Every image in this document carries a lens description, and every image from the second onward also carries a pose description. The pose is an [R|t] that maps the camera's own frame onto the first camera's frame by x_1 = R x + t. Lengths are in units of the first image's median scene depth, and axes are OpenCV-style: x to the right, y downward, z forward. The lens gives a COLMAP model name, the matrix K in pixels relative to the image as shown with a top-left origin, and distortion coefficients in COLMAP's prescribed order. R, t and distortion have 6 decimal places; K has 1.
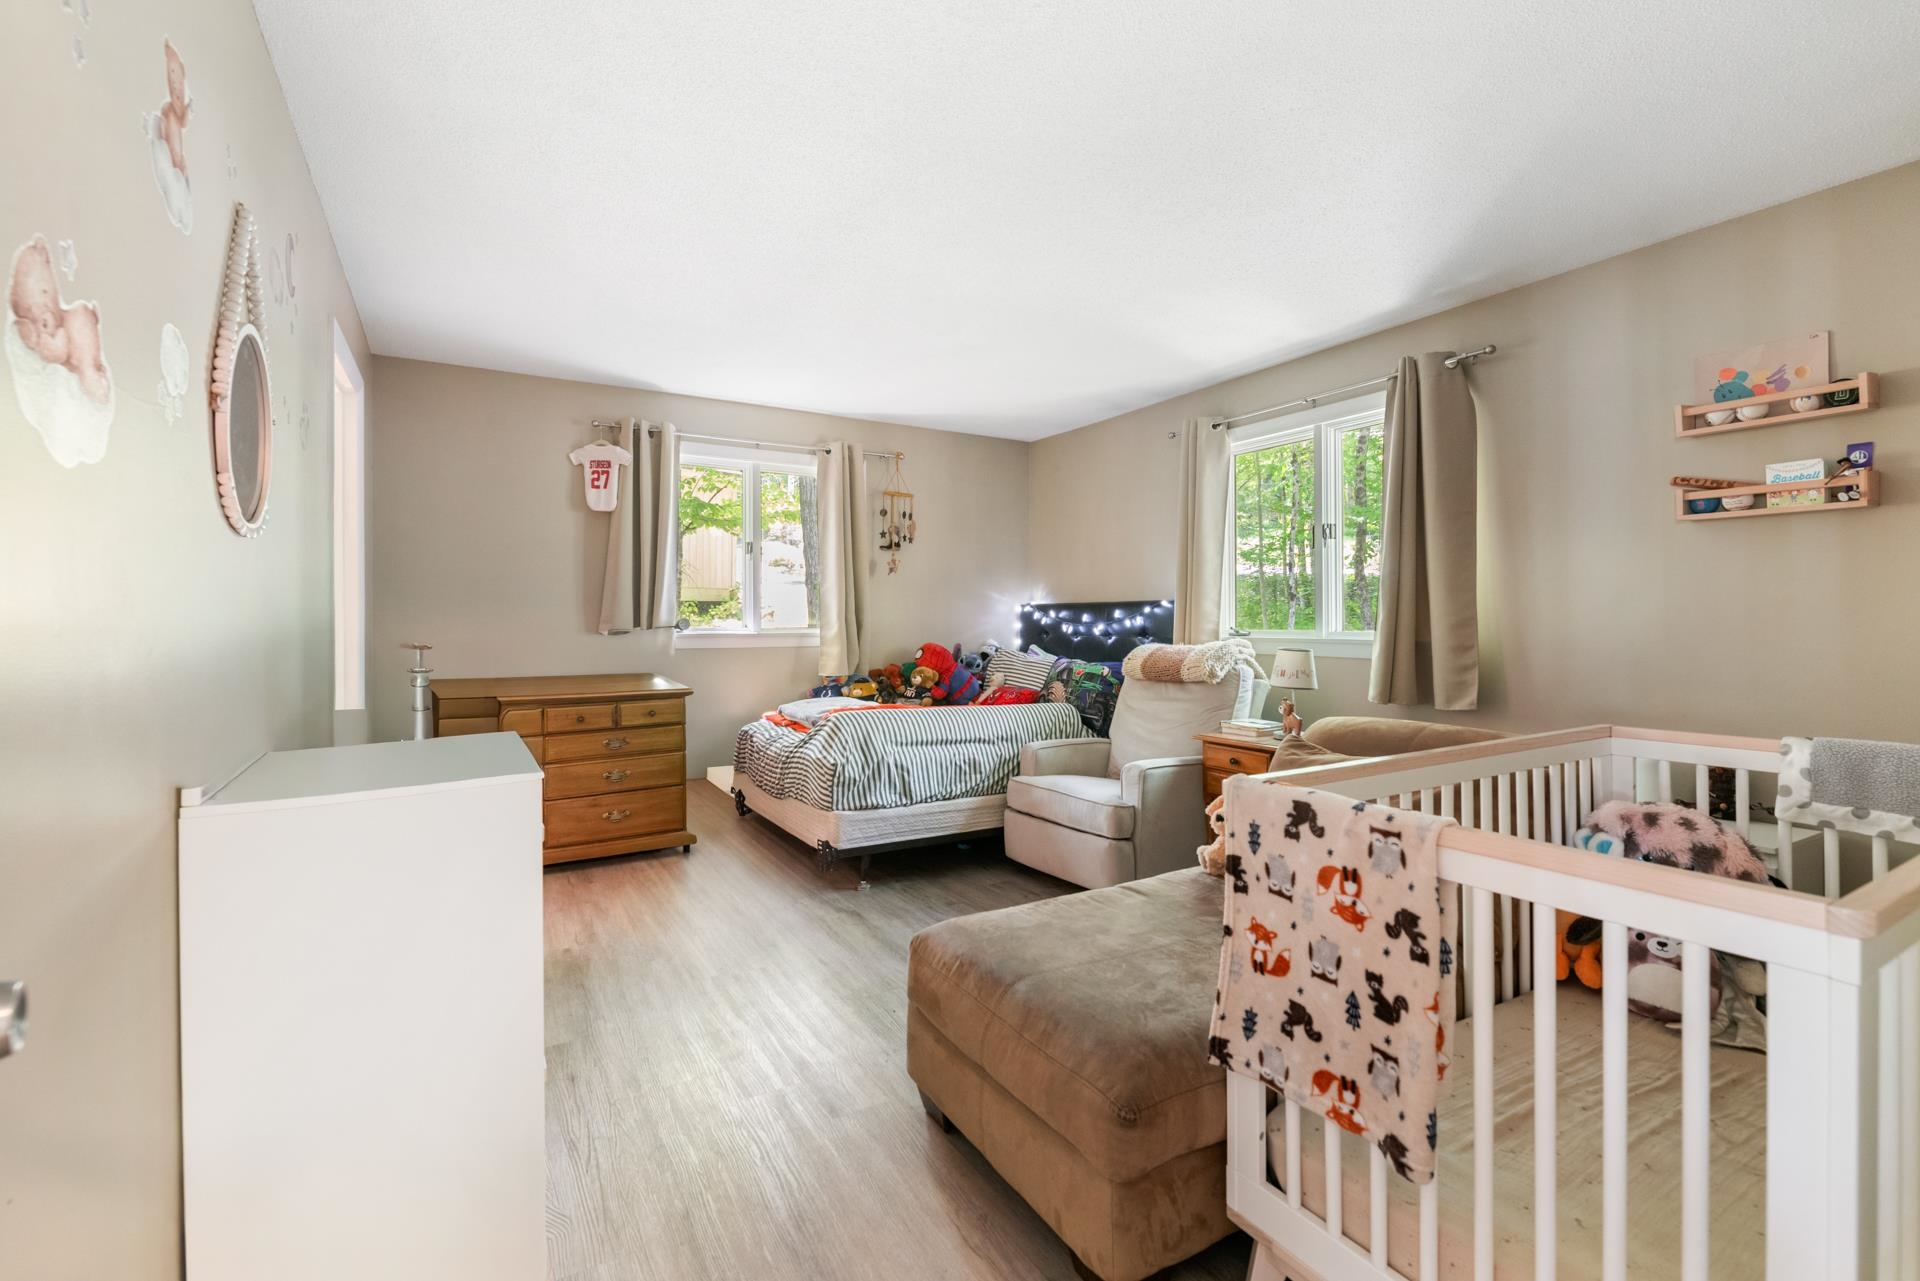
lens RADIAL K [[850.8, 0, 966.8], [0, 850.8, 632.7], [0, 0, 1]] dist [-0.000886, -0.000094]
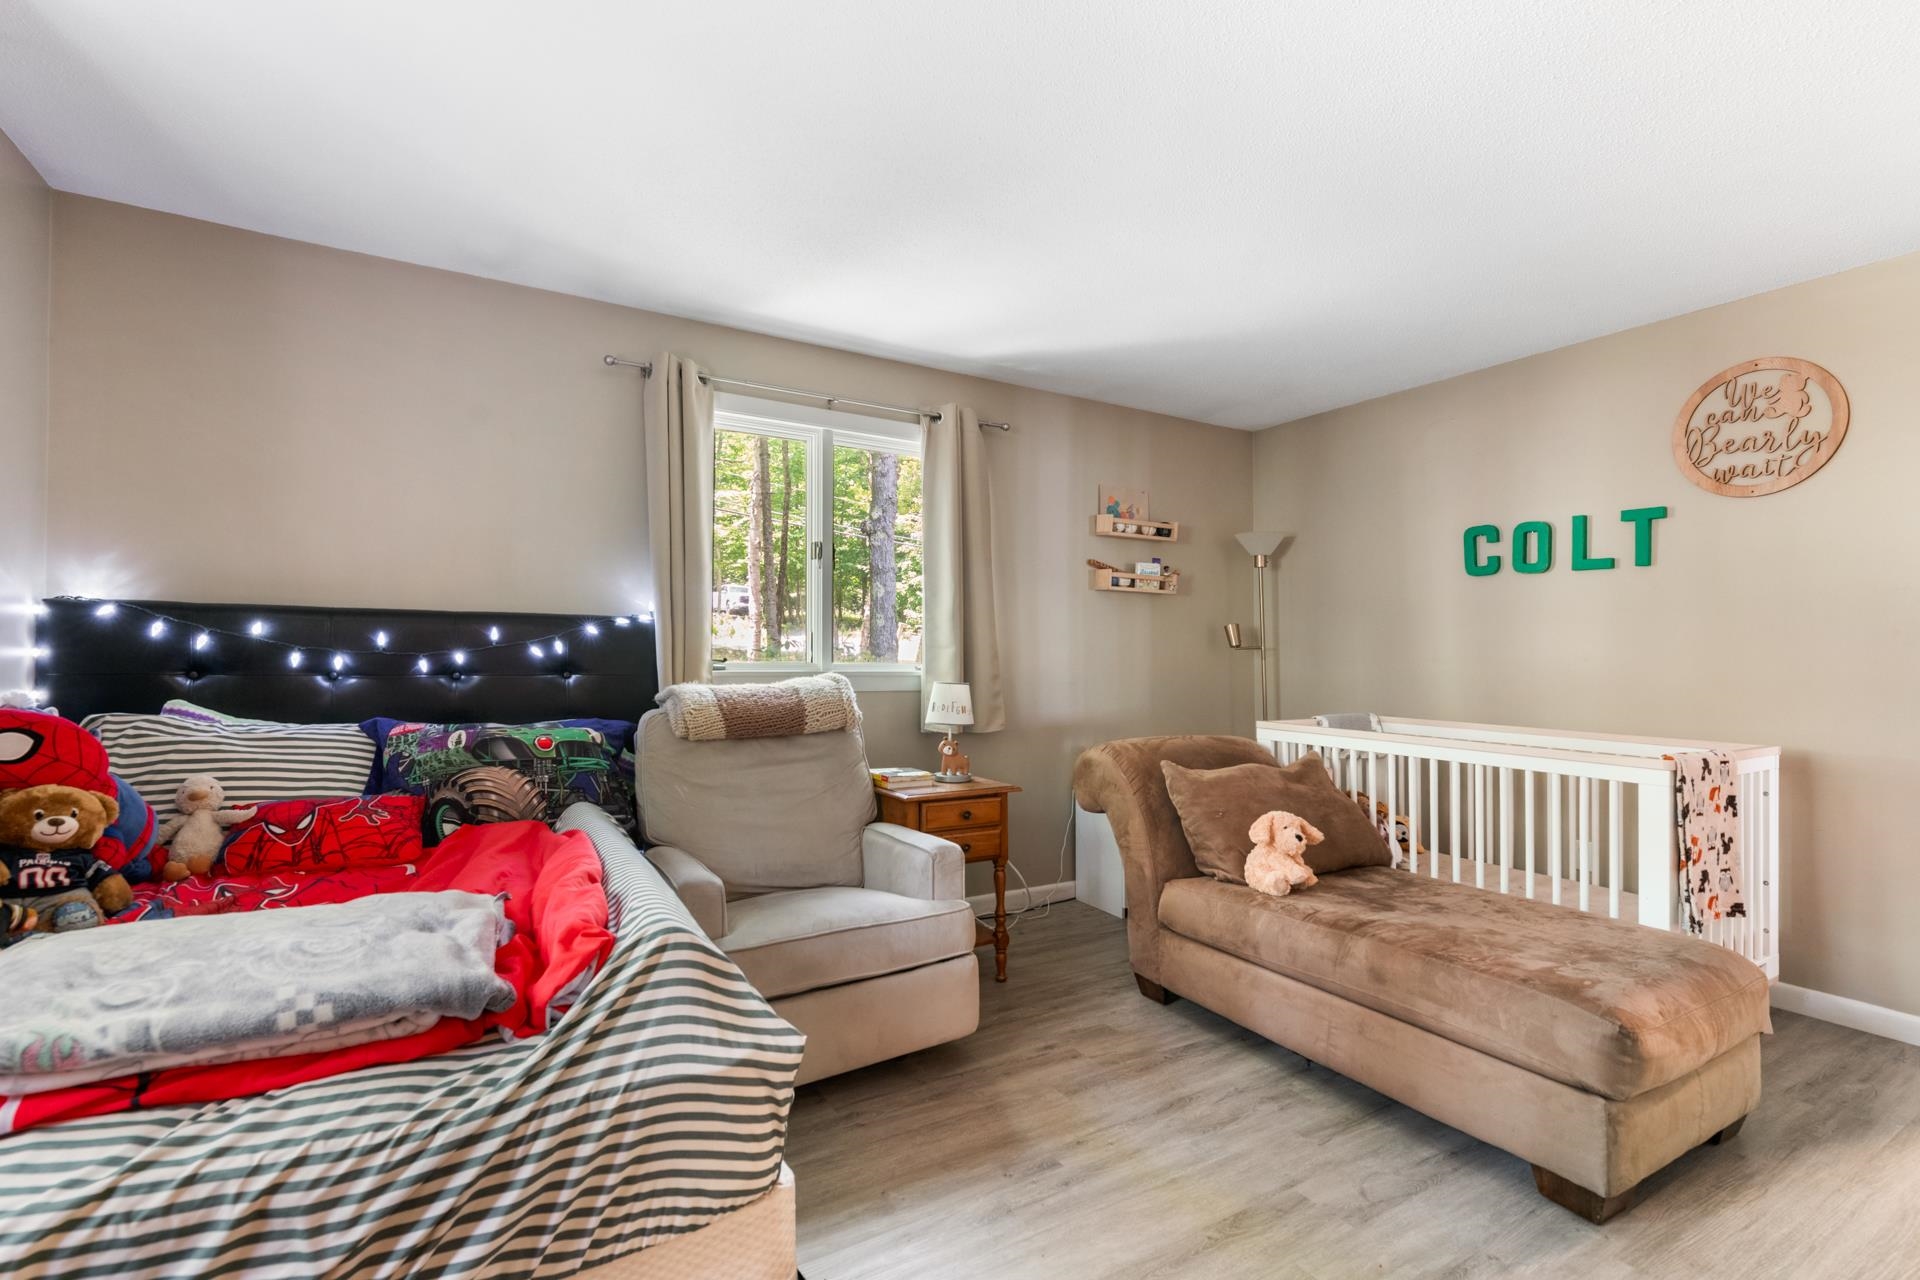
lens RADIAL K [[850.8, 0, 965.8], [0, 850.8, 647.7], [0, 0, 1]] dist [-0.000886, -0.000094]
pose [[-0.003893, 0.013553, 0.999901, -0.727243], [0.004300, 0.999899, -0.013536, -0.007799], [-0.999983, 0.004247, -0.003951, 1.331821]]
